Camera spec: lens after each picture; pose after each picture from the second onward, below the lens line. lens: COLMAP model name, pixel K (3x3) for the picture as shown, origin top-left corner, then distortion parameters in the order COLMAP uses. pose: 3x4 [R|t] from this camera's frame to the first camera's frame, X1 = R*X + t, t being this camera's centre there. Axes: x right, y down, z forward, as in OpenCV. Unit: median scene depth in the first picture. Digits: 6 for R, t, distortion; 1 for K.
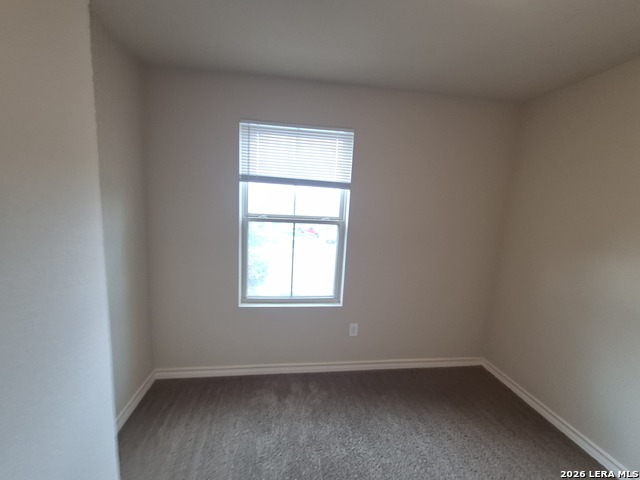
lens RADIAL K [[251.9, 0, 315.3], [0, 251.9, 243.3], [0, 0, 1]] dist [0.008374, -0.000205]
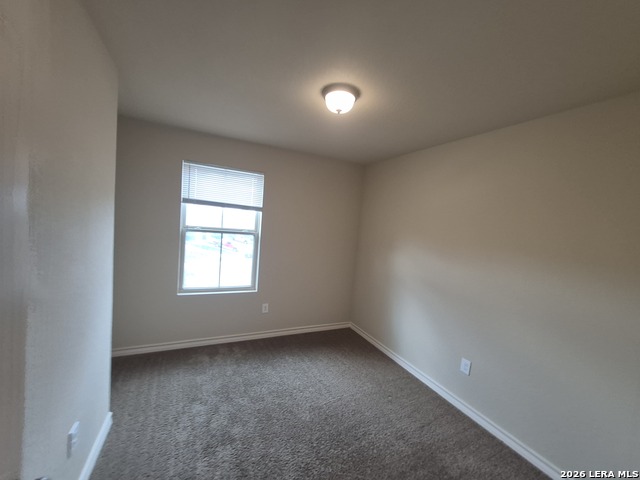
lens RADIAL K [[251.9, 0, 315.3], [0, 251.9, 243.3], [0, 0, 1]] dist [0.008374, -0.000205]
pose [[0.951216, 0.002771, 0.308515, -0.022678], [0.017204, 0.997927, -0.062009, 0.074965], [-0.308047, 0.064292, 0.949196, -0.517791]]
